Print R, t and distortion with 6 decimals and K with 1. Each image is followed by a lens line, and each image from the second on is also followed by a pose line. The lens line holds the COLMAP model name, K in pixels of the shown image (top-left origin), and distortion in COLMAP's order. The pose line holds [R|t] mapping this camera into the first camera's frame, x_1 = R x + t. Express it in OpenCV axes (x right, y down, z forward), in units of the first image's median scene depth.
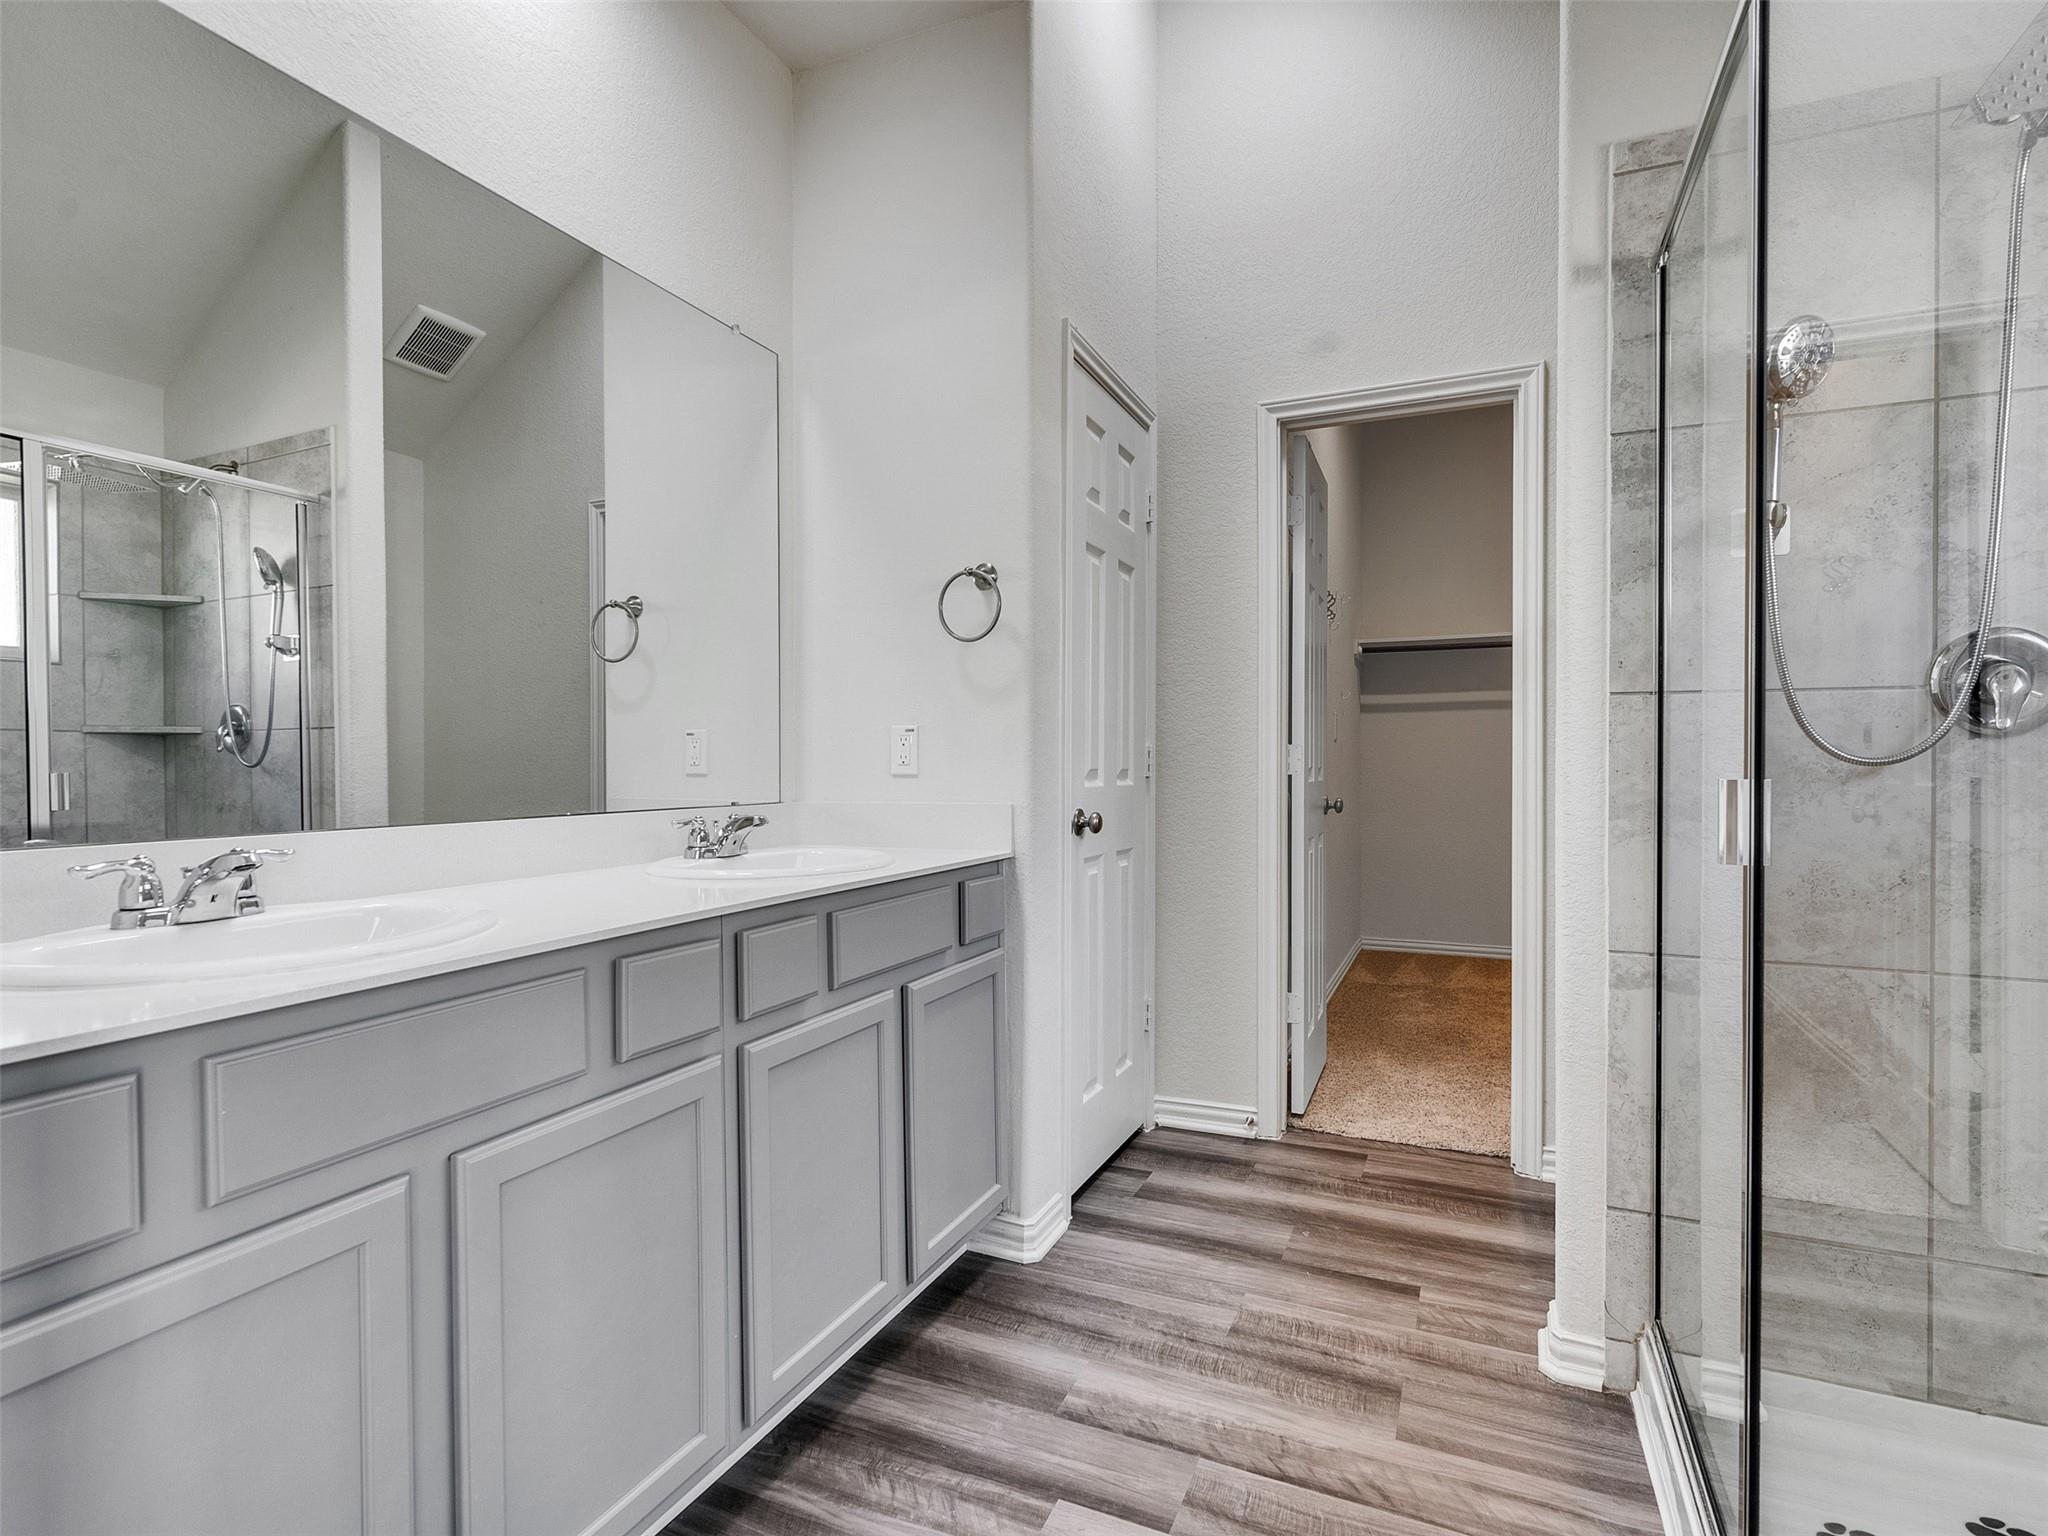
lens RADIAL K [[1042.8, 0, 1012.3], [0, 1042.8, 769.5], [0, 0, 1]] dist [-0.000907, 0.000928]
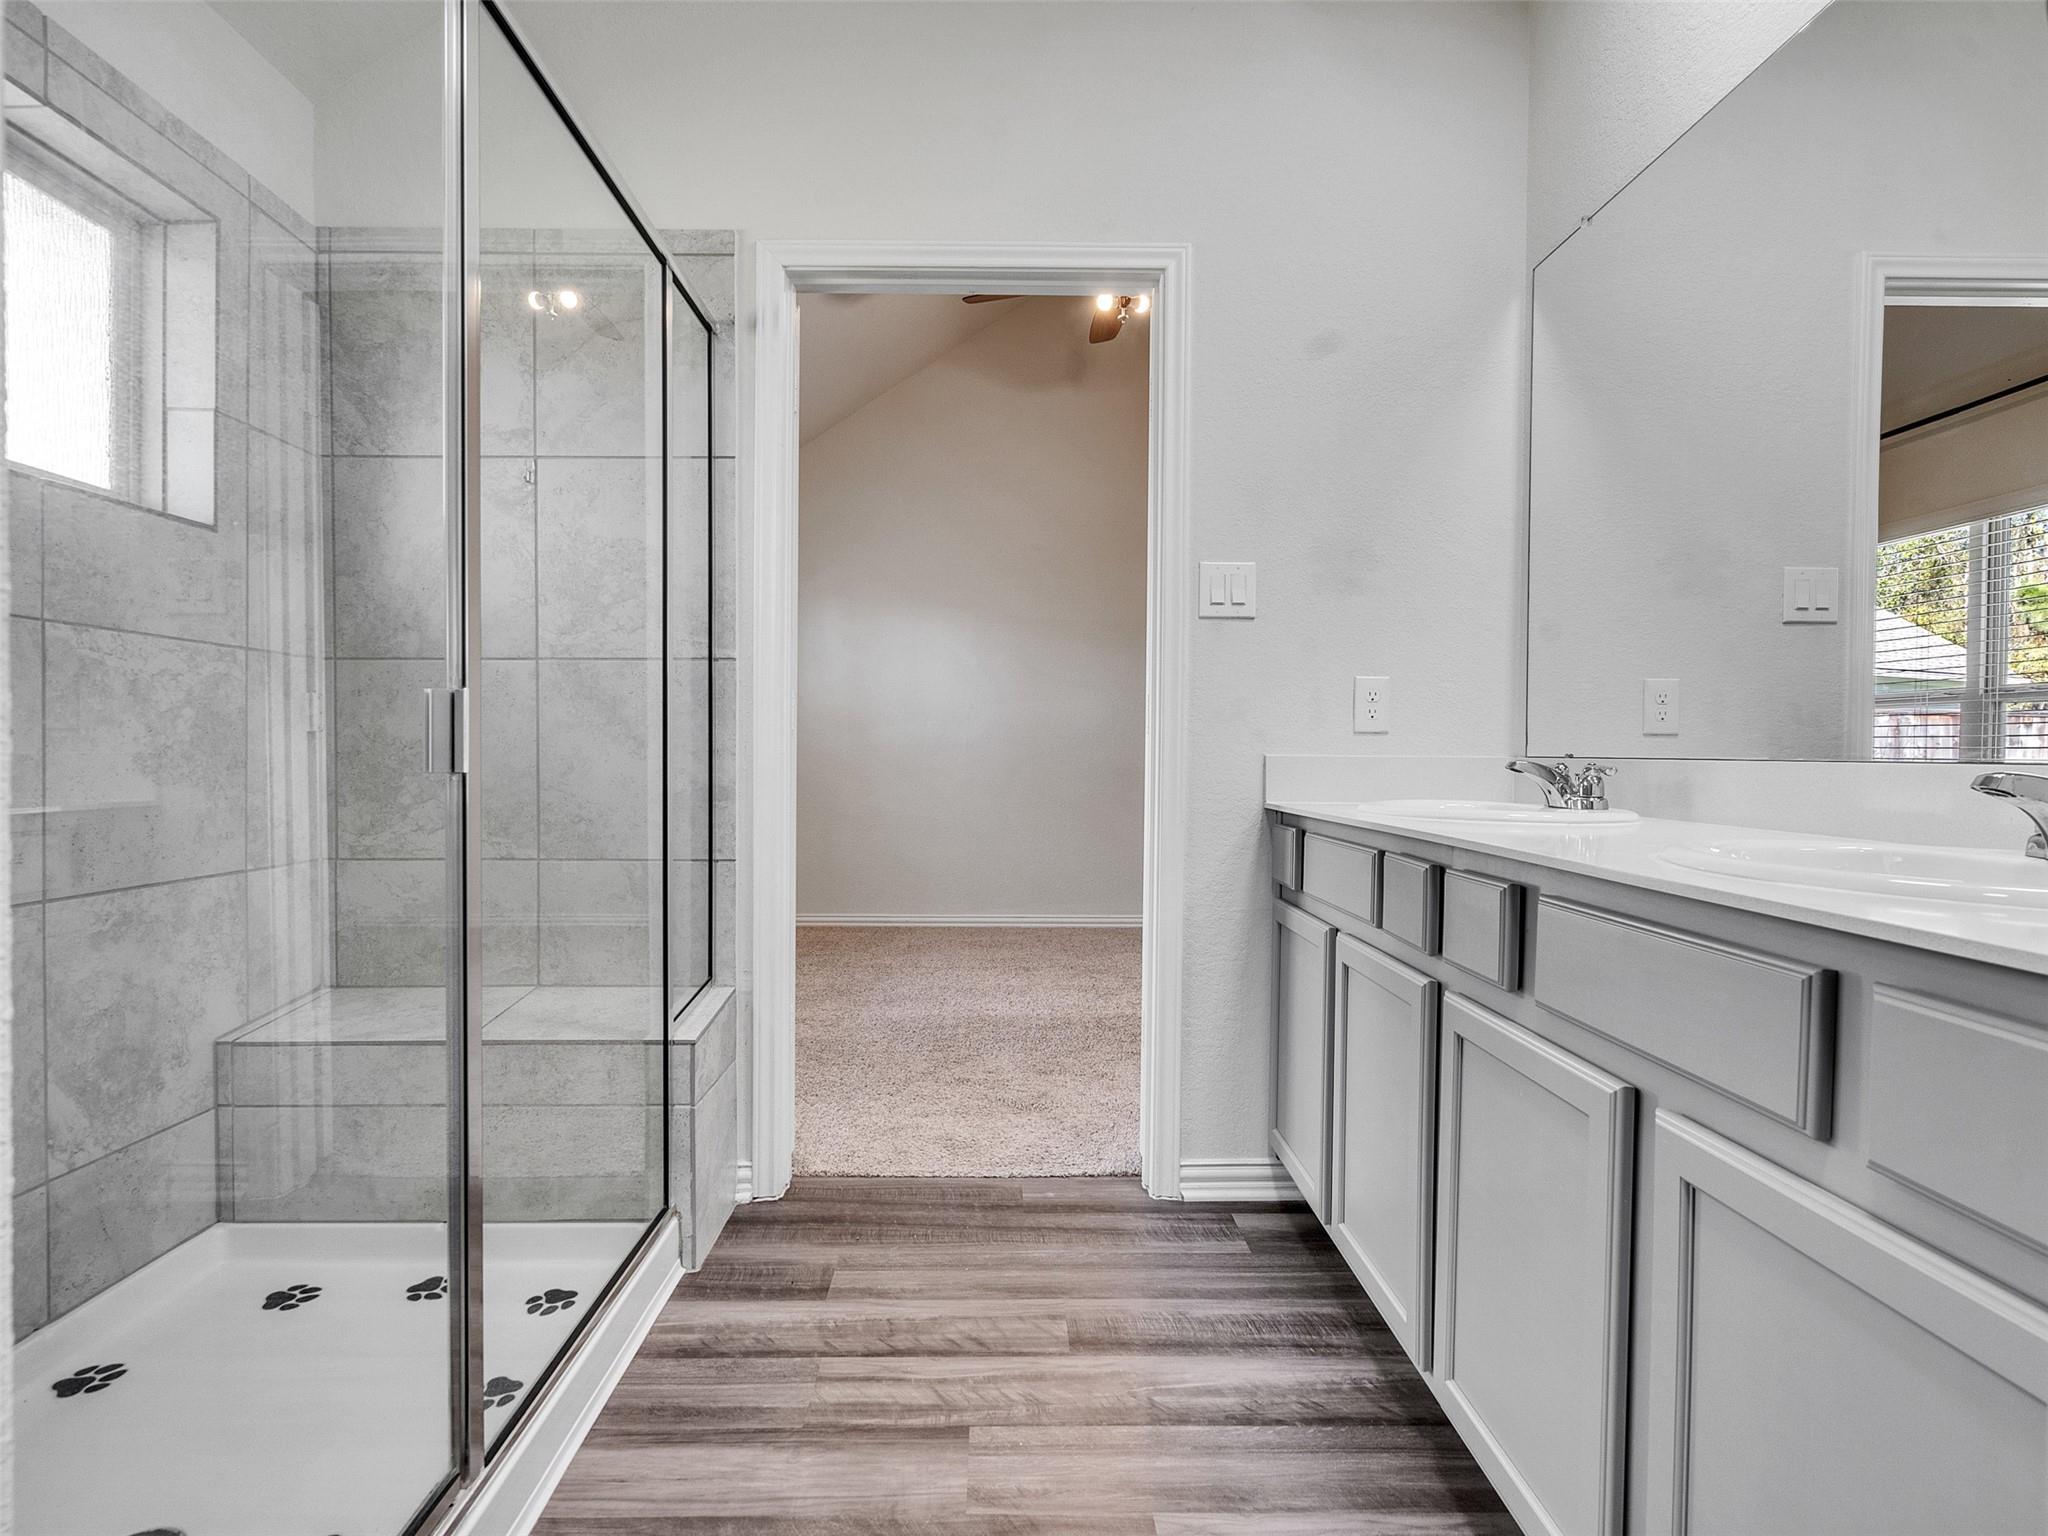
lens RADIAL K [[1042.8, 0, 1016.2], [0, 1042.8, 764.7], [0, 0, 1]] dist [-0.000907, 0.000928]
pose [[-0.902369, 0.001863, -0.430960, 0.372184], [-0.007628, 0.999765, 0.020295, 0.035037], [0.430897, 0.021601, -0.902143, 1.253323]]
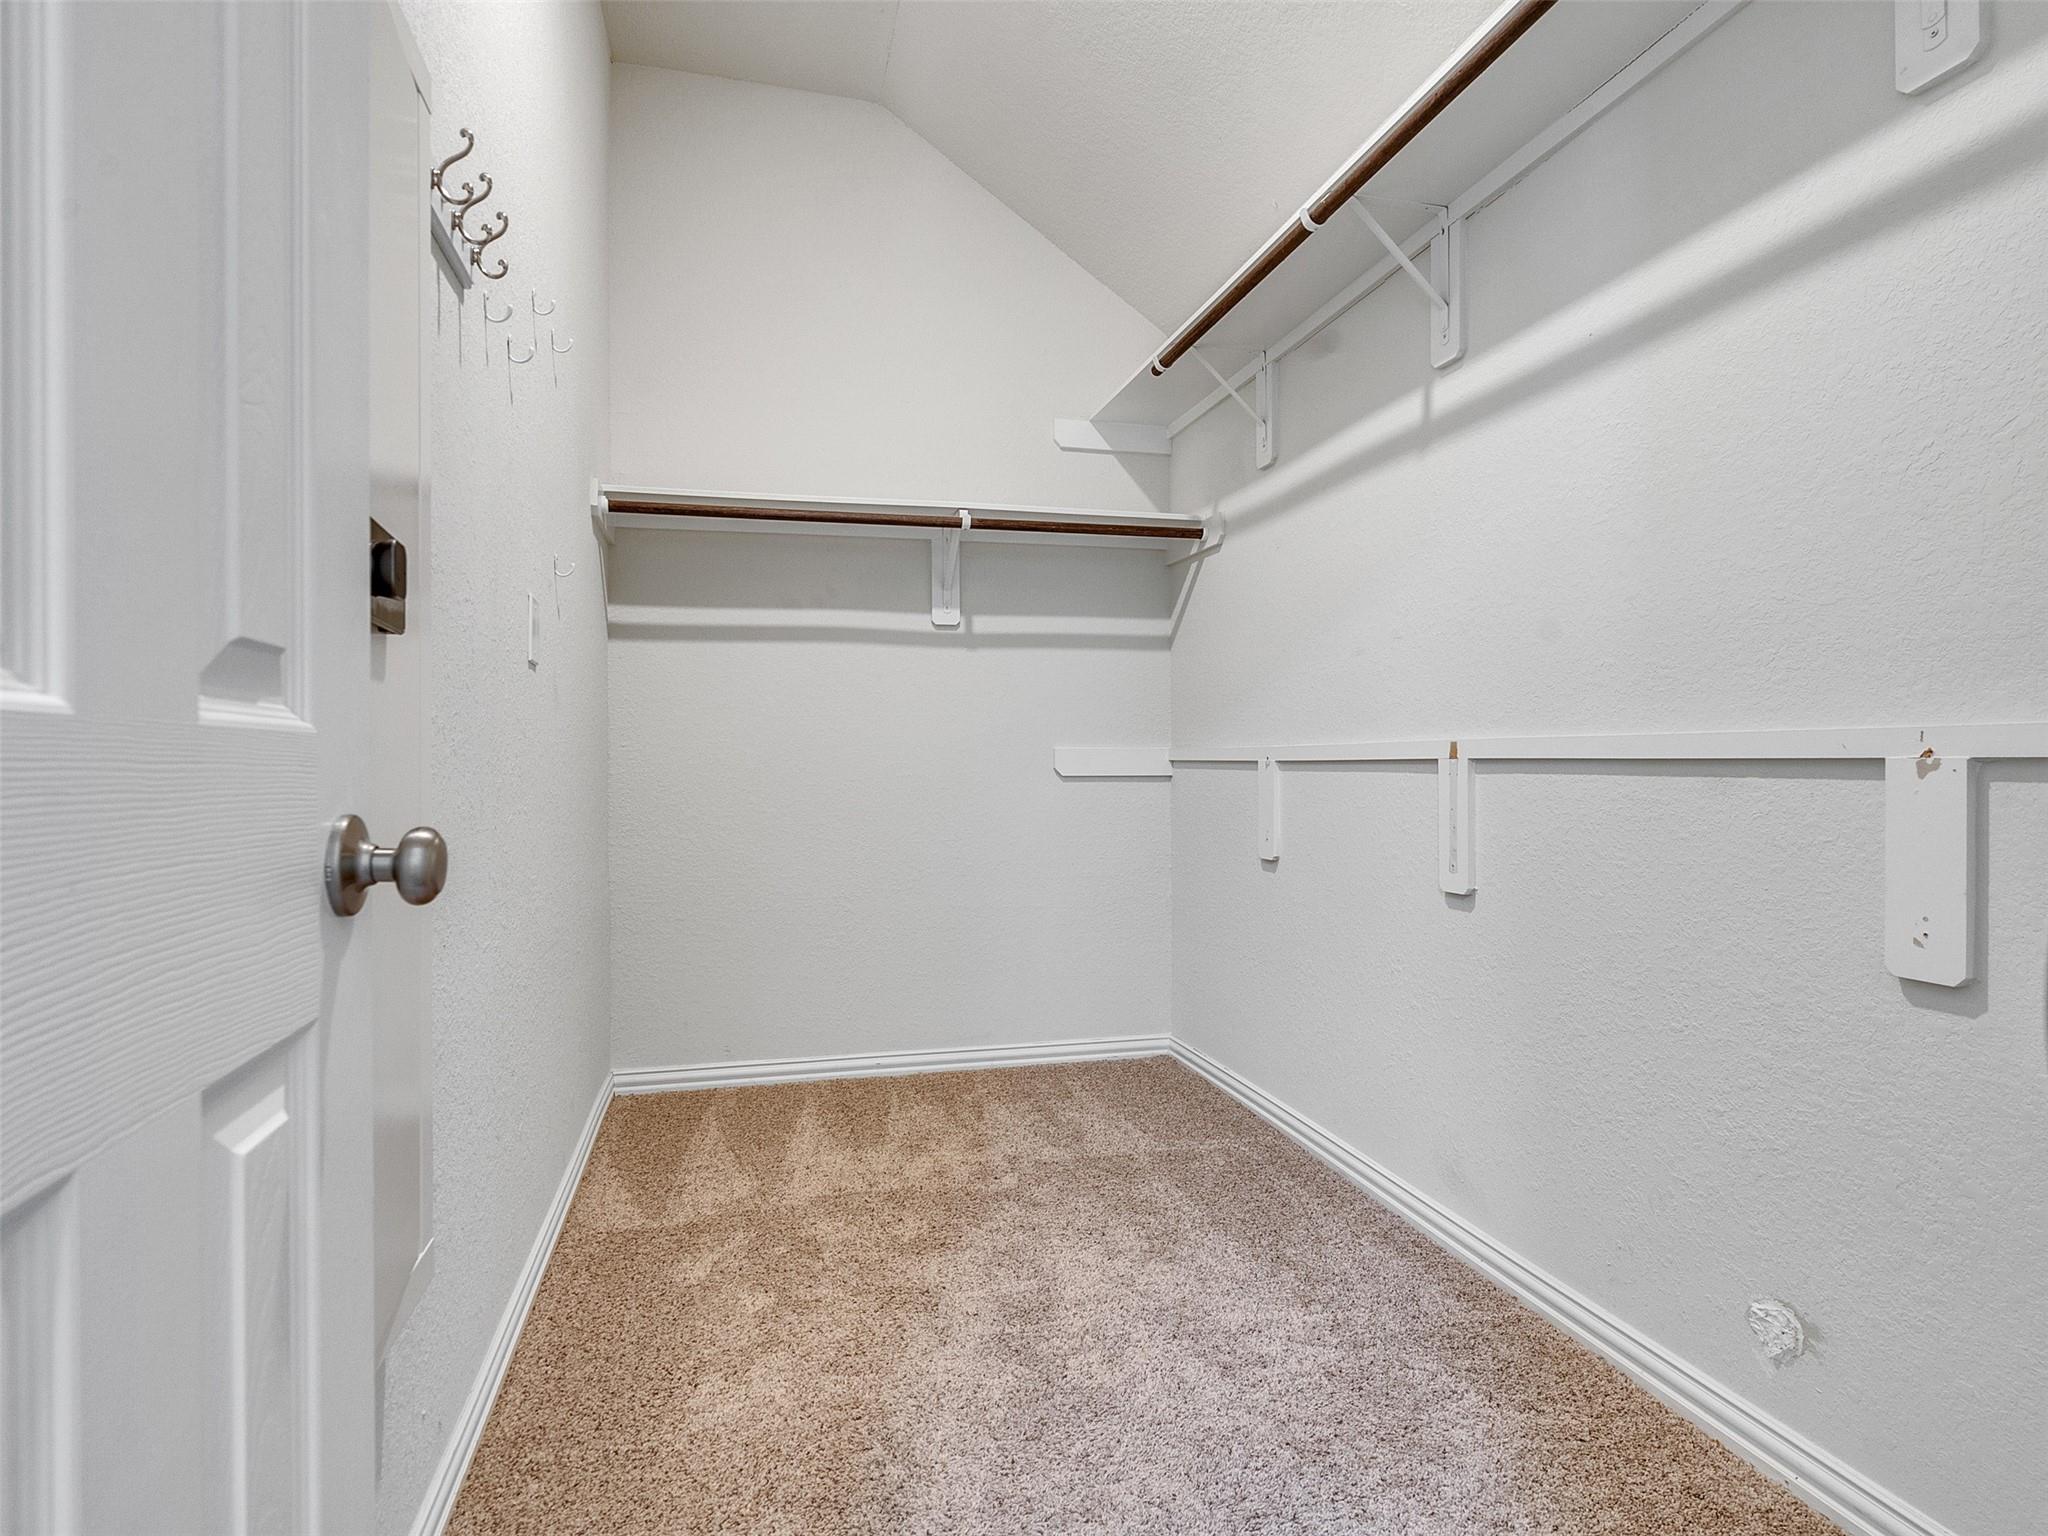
lens RADIAL K [[1042.8, 0, 1009.8], [0, 1042.8, 767.8], [0, 0, 1]] dist [-0.000907, 0.000928]
pose [[0.783316, -0.006006, 0.621595, 0.168629], [0.005312, 0.999981, 0.002968, 0.010162], [-0.621601, 0.000977, 0.783334, 0.472650]]
